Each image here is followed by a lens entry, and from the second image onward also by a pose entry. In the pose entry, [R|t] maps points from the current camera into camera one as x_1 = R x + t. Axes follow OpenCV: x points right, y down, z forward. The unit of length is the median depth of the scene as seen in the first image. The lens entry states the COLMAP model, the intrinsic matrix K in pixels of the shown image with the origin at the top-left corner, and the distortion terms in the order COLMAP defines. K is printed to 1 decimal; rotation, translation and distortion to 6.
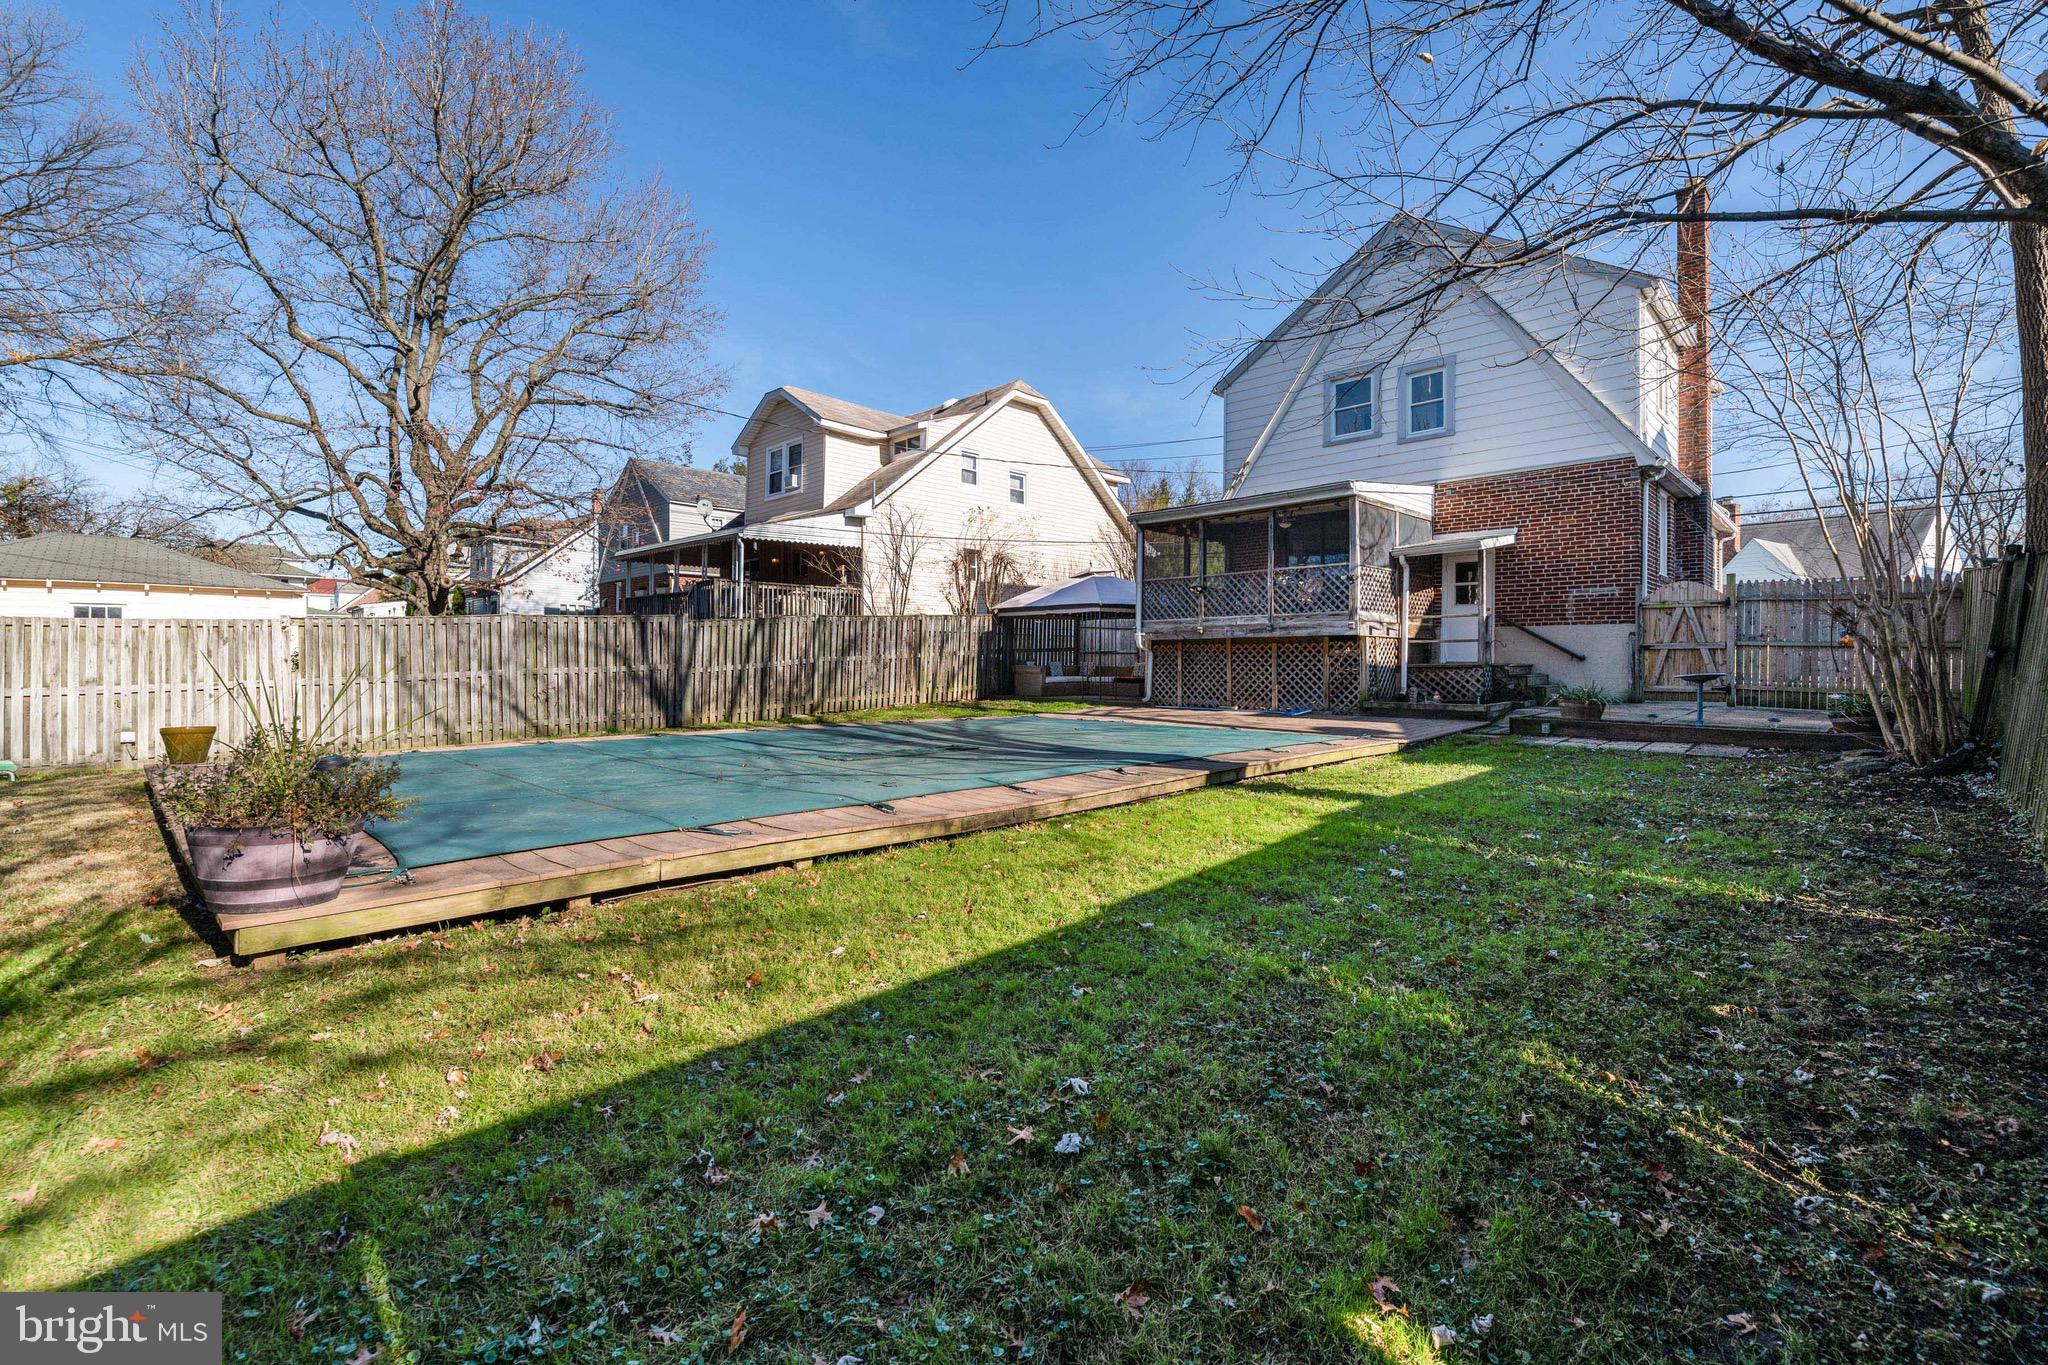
lens RADIAL K [[880.7, 0, 1017.5], [0, 880.7, 665.6], [0, 0, 1]] dist [0.000808, -0.000234]
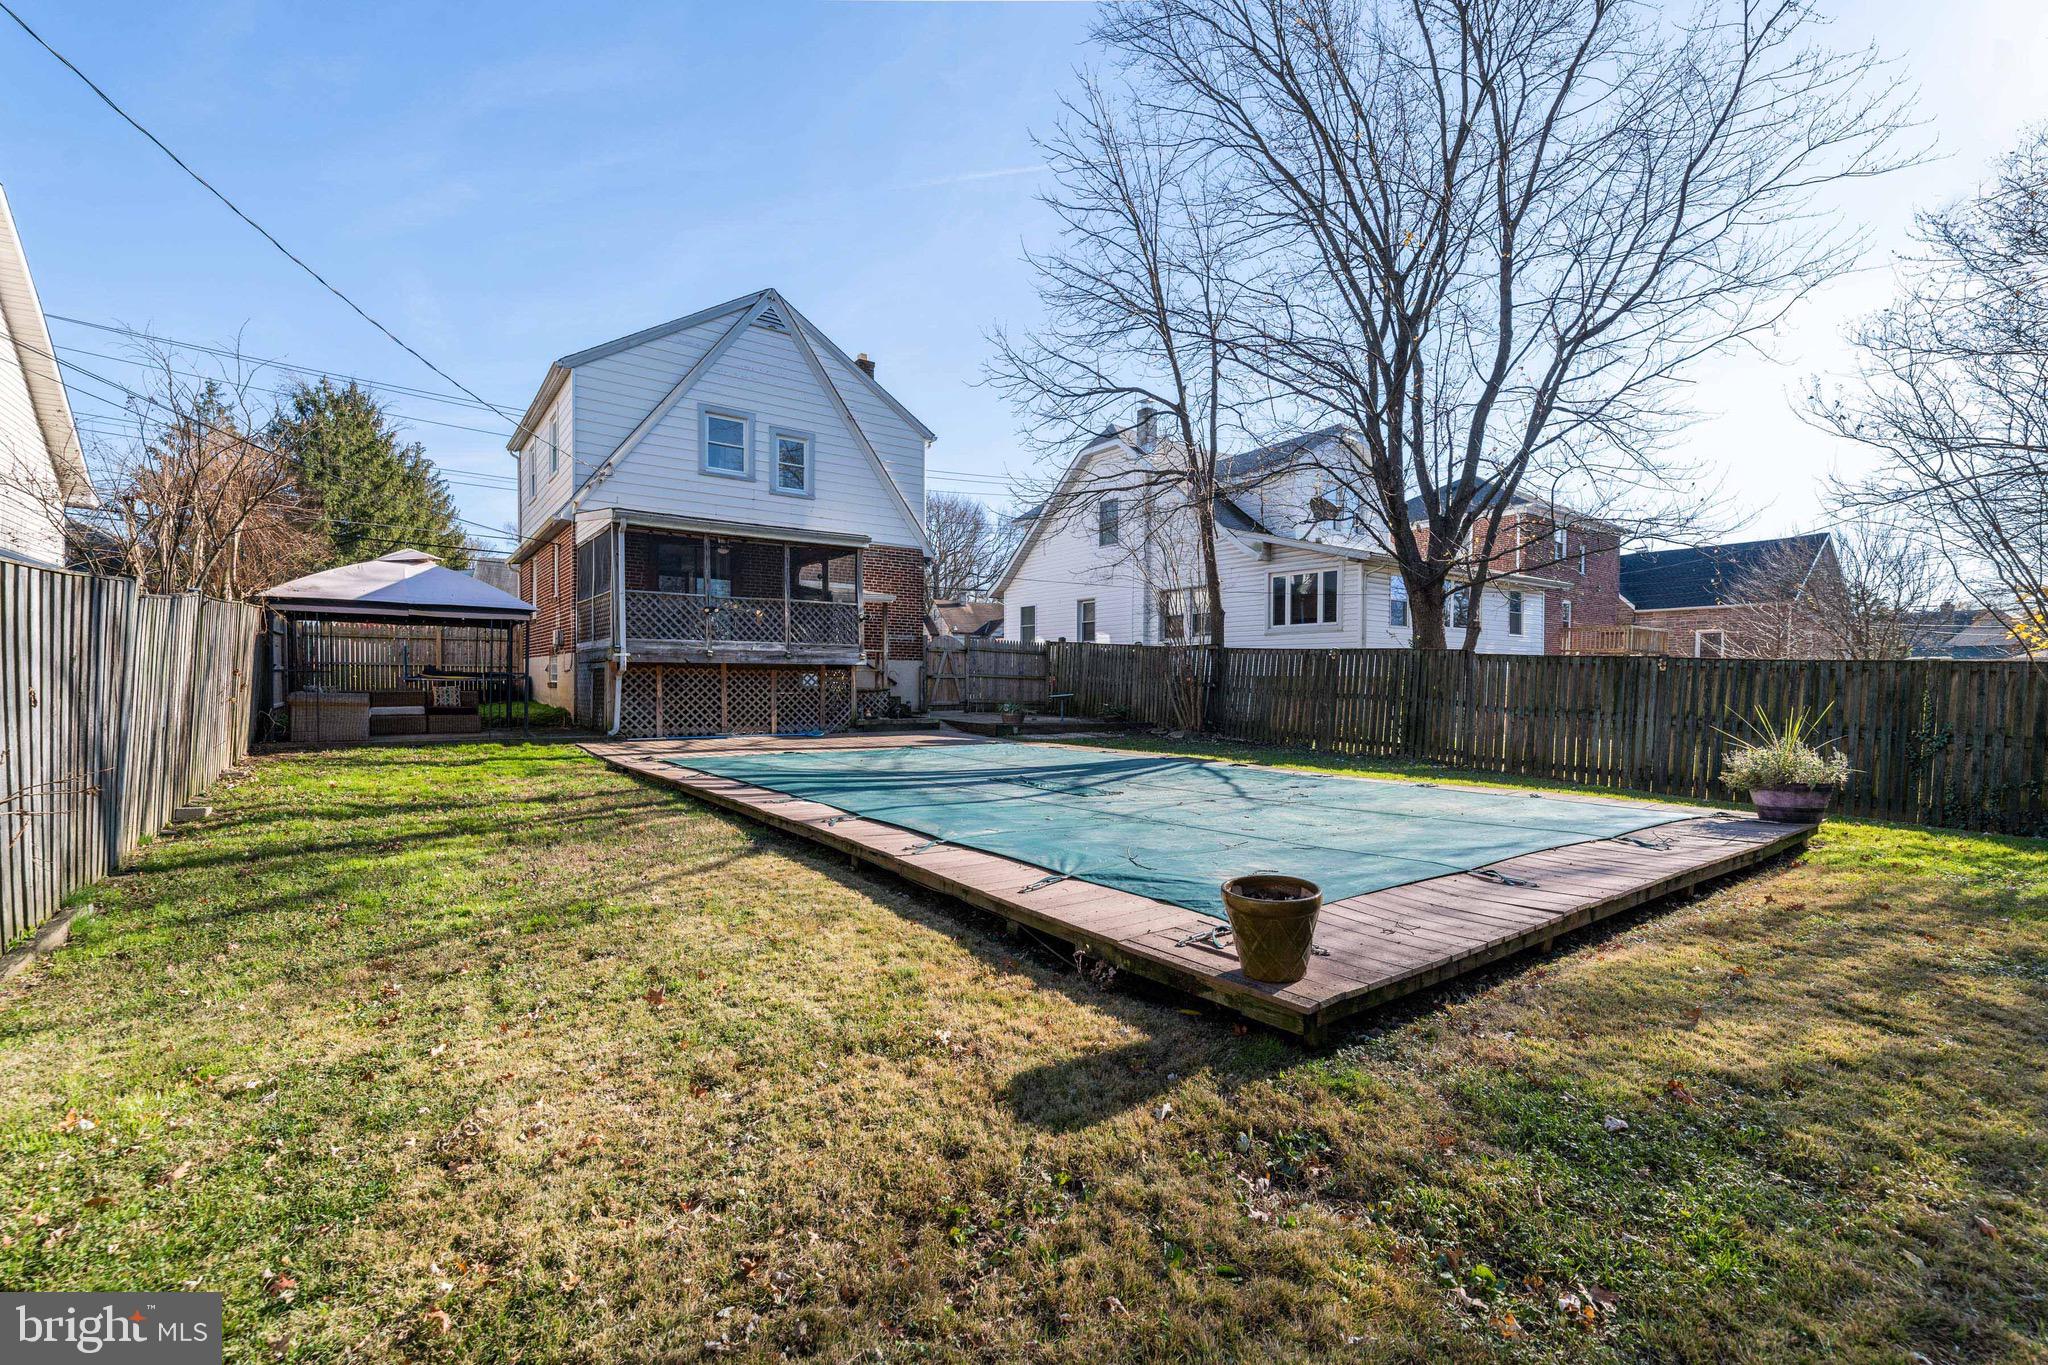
lens RADIAL K [[872.2, 0, 1037.9], [0, 872.2, 709.4], [0, 0, 1]] dist [0.000399, -0.000061]
pose [[0.130795, -0.033518, 0.990843, -0.661245], [-0.002674, 0.999413, 0.034161, -0.013541], [-0.991406, -0.007118, 0.130628, 0.522982]]
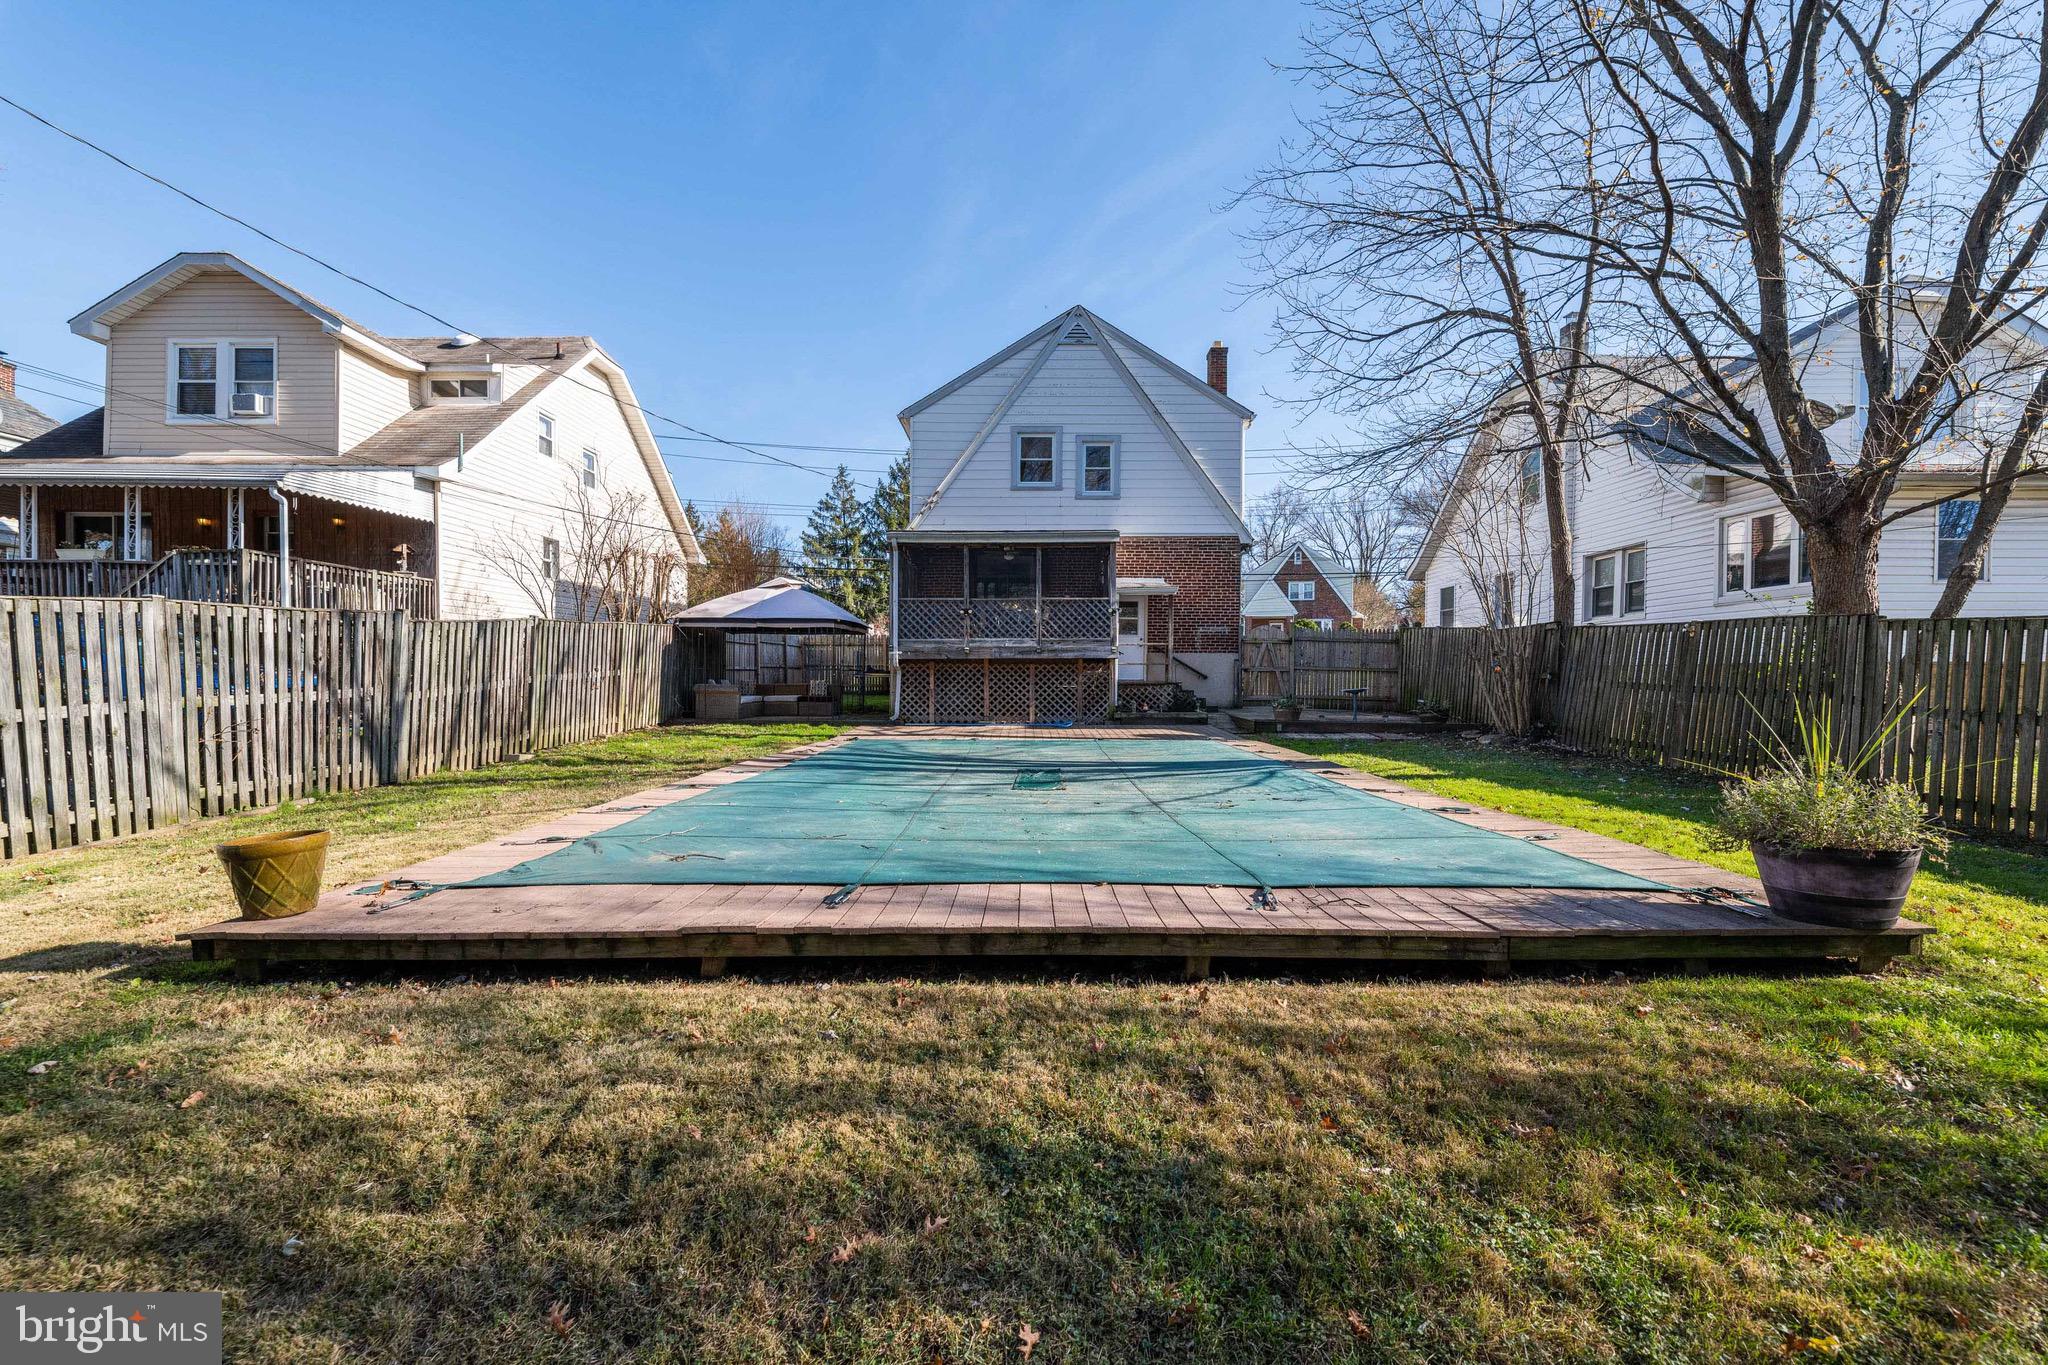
lens RADIAL K [[879.7, 0, 1037.1], [0, 879.7, 705.3], [0, 0, 1]] dist [-0.001328, -0.000454]
pose [[0.702909, -0.023845, 0.710880, -0.479412], [0.003263, 0.999536, 0.030300, -0.006124], [-0.711272, -0.018978, 0.702660, 0.191953]]
